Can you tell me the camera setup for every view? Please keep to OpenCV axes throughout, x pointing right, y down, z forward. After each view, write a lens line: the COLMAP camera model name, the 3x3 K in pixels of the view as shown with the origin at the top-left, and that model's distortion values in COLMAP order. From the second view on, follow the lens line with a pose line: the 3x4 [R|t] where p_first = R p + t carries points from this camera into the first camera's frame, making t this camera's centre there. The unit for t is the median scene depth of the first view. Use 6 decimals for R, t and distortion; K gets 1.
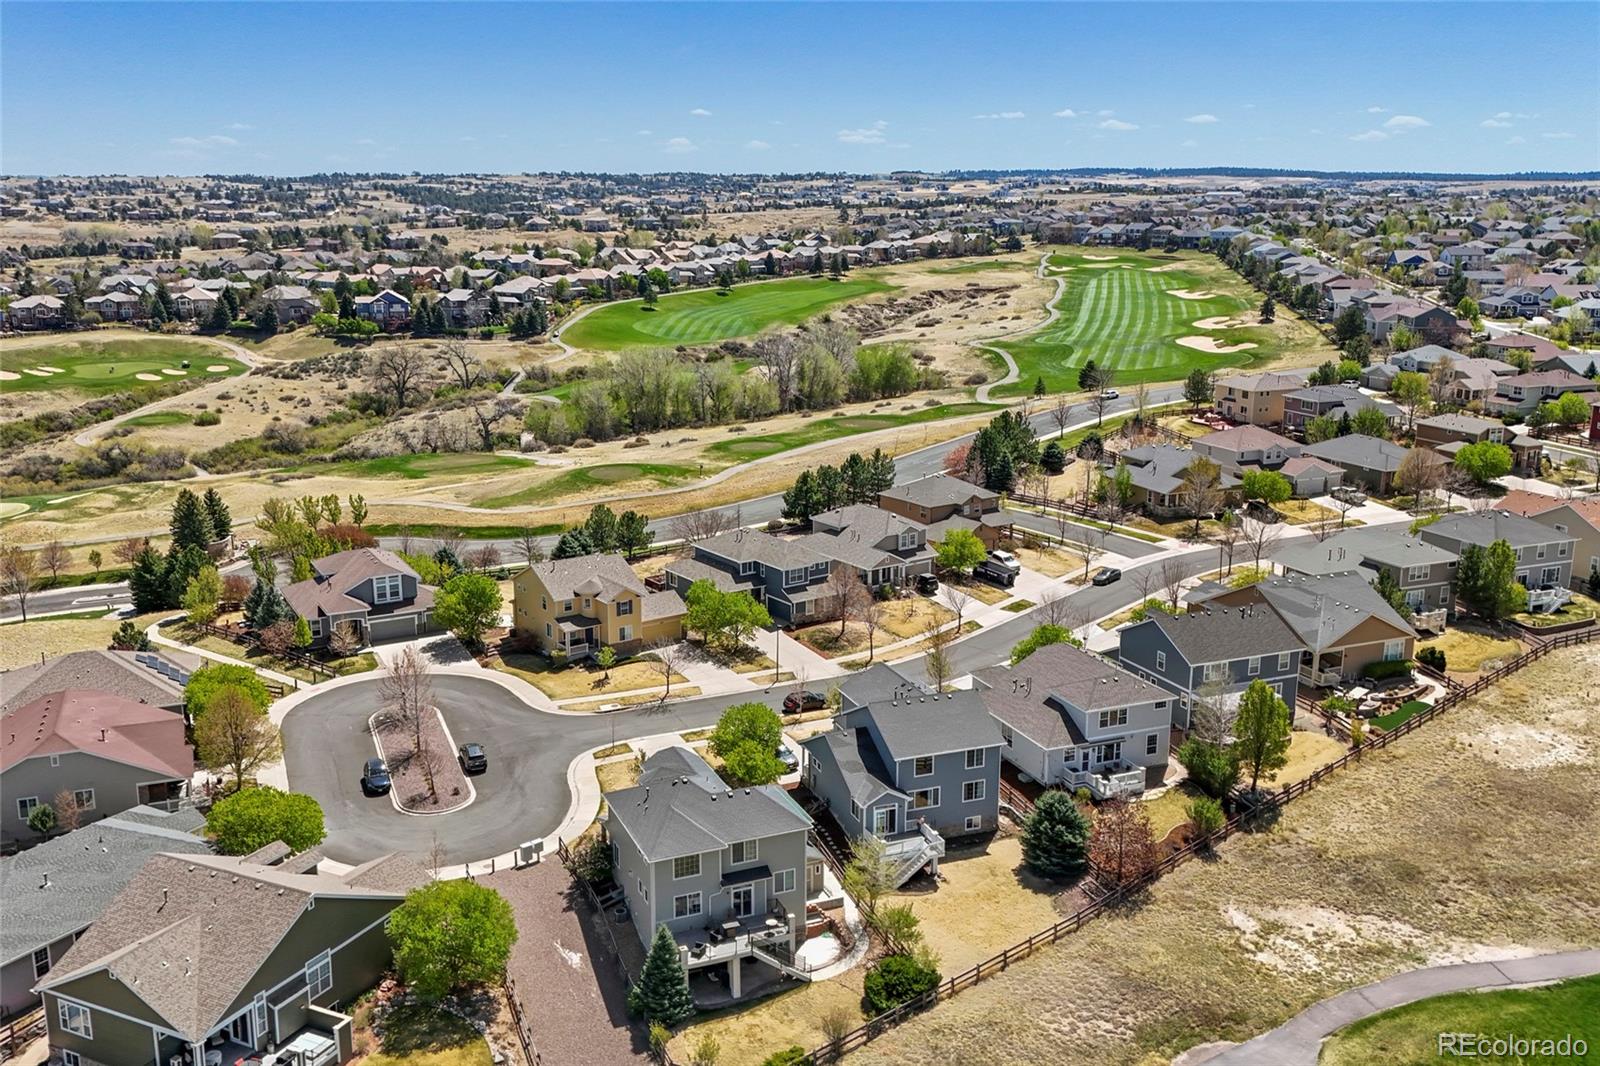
lens RADIAL K [[1418.5, 0, 794.7], [0, 1418.5, 532.0], [0, 0, 1]] dist [0.133010, -0.257171]
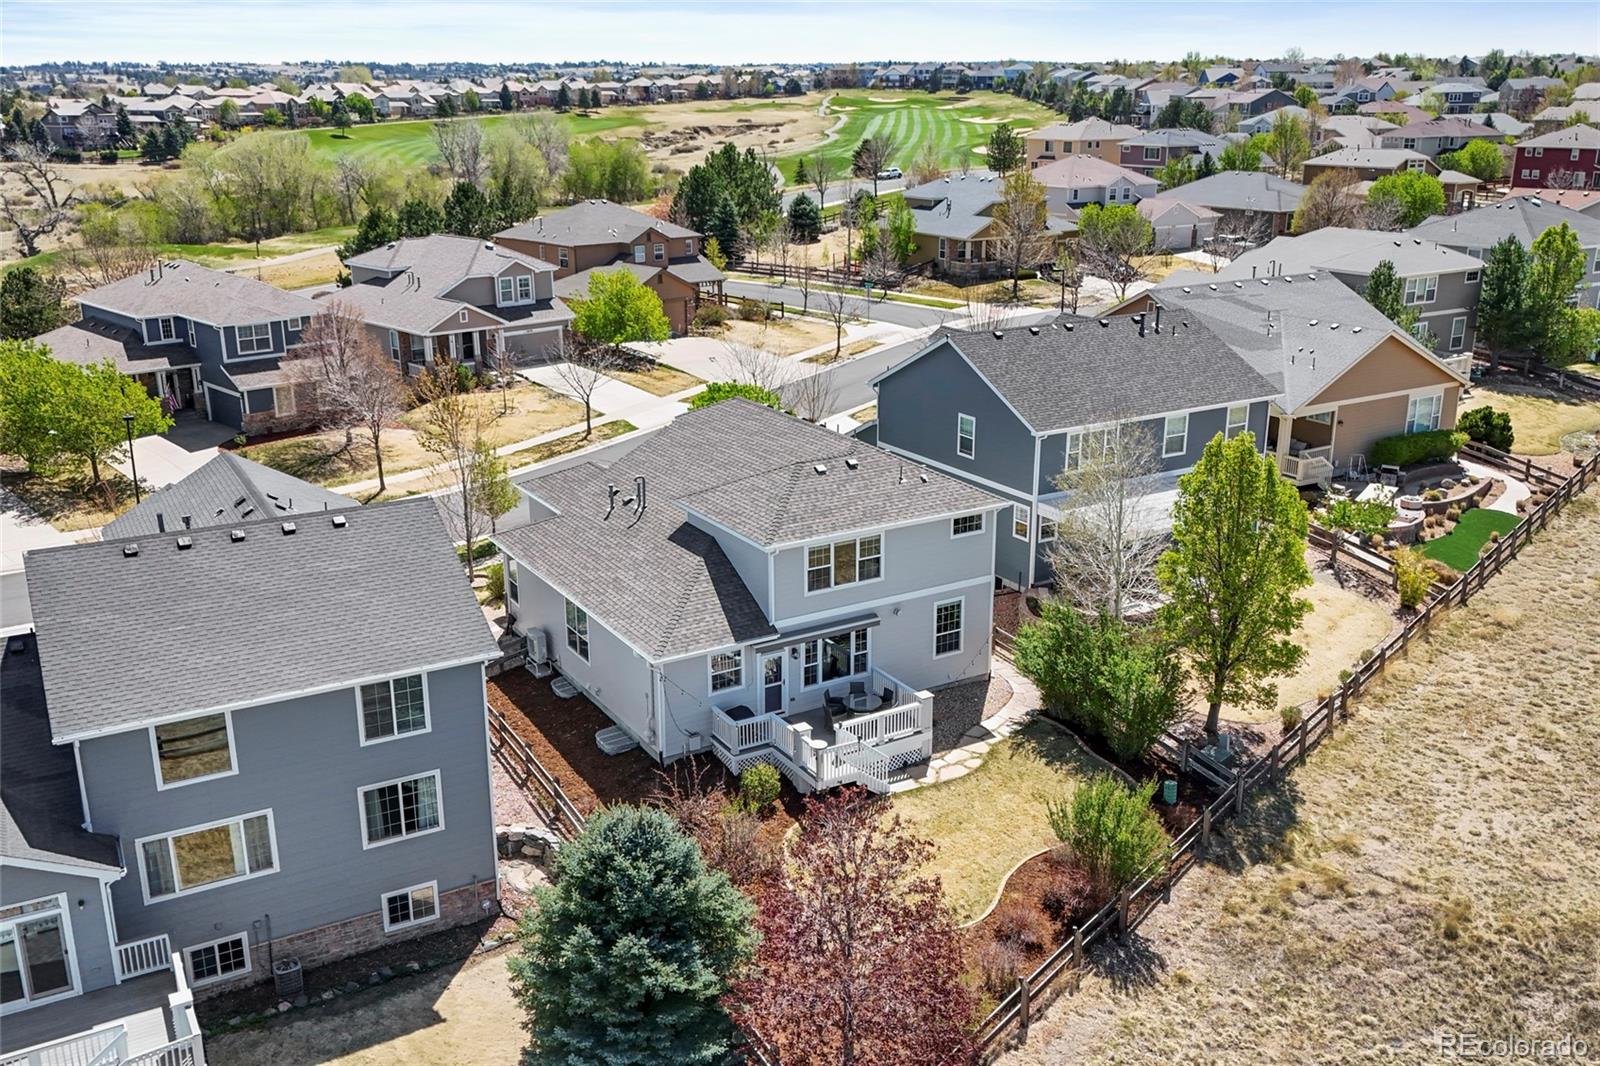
lens RADIAL K [[1418.5, 0, 794.7], [0, 1418.5, 532.0], [0, 0, 1]] dist [0.133010, -0.257171]
pose [[0.990325, -0.046615, 0.130700, 0.138484], [0.037861, 0.996920, 0.068681, 0.082127], [-0.133499, -0.063068, 0.989040, 0.545945]]
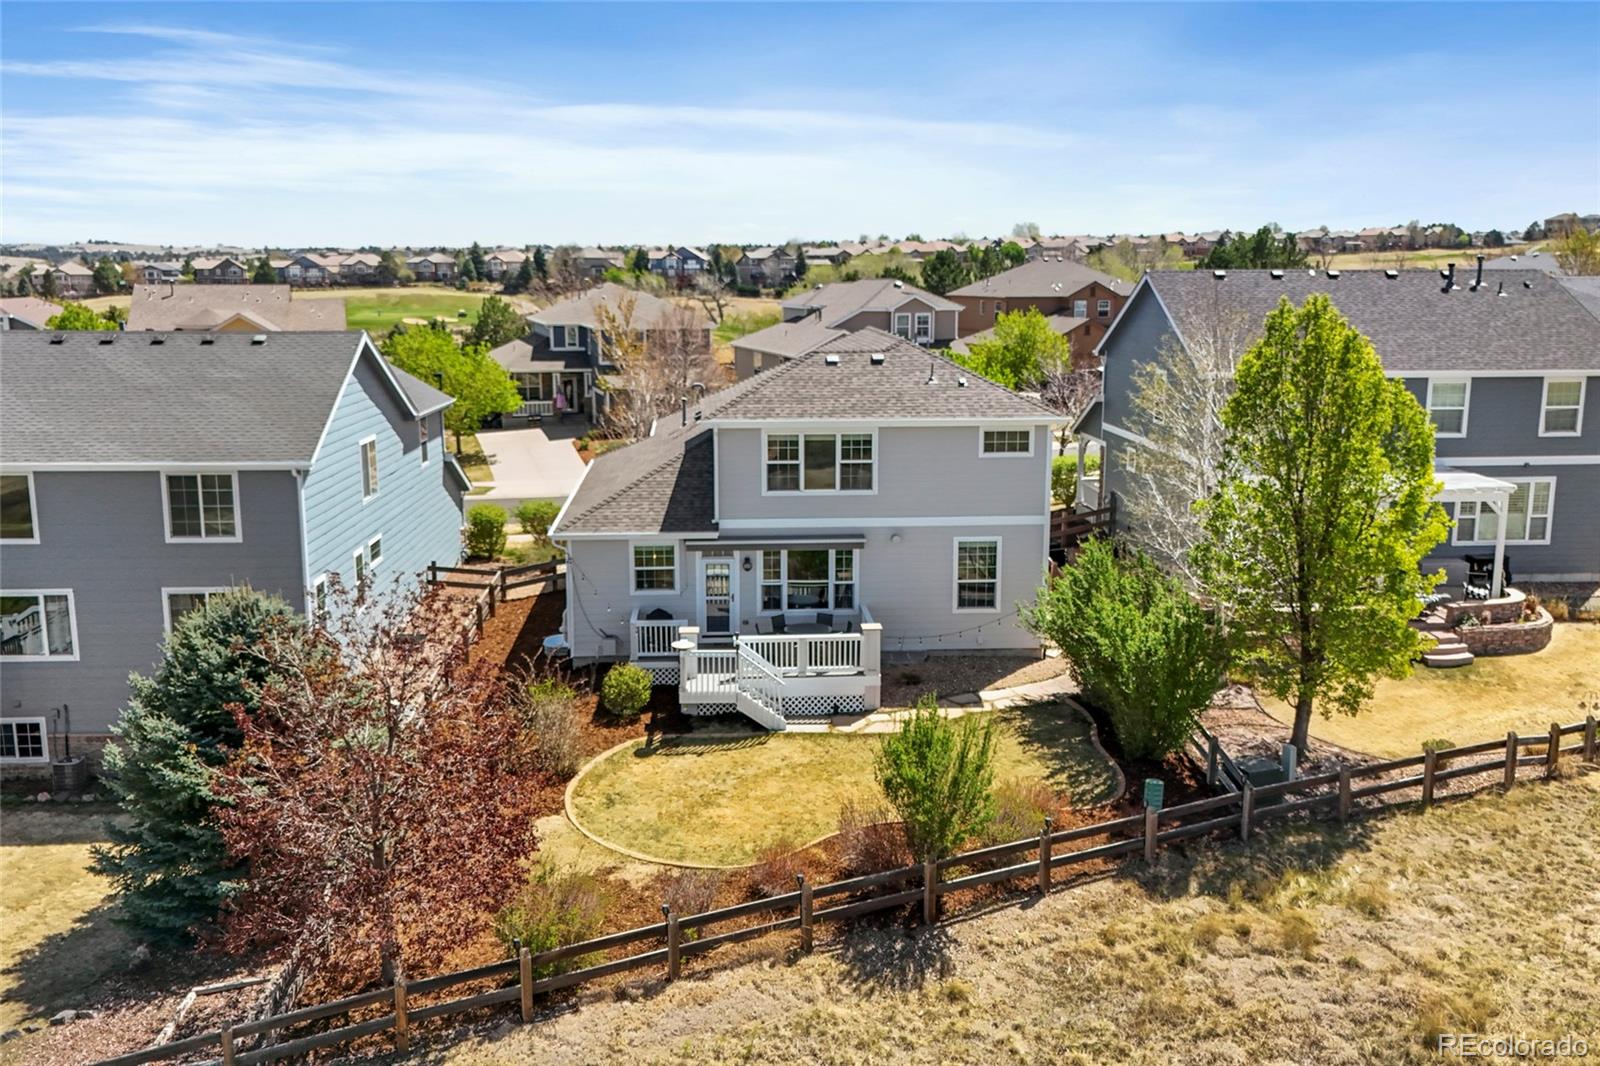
lens RADIAL K [[1418.5, 0, 794.7], [0, 1418.5, 532.0], [0, 0, 1]] dist [0.133010, -0.257171]
pose [[0.945607, 0.060580, -0.319622, 0.266050], [-0.076548, 0.996356, -0.037624, 0.132513], [0.316178, 0.060044, 0.946798, 0.609648]]
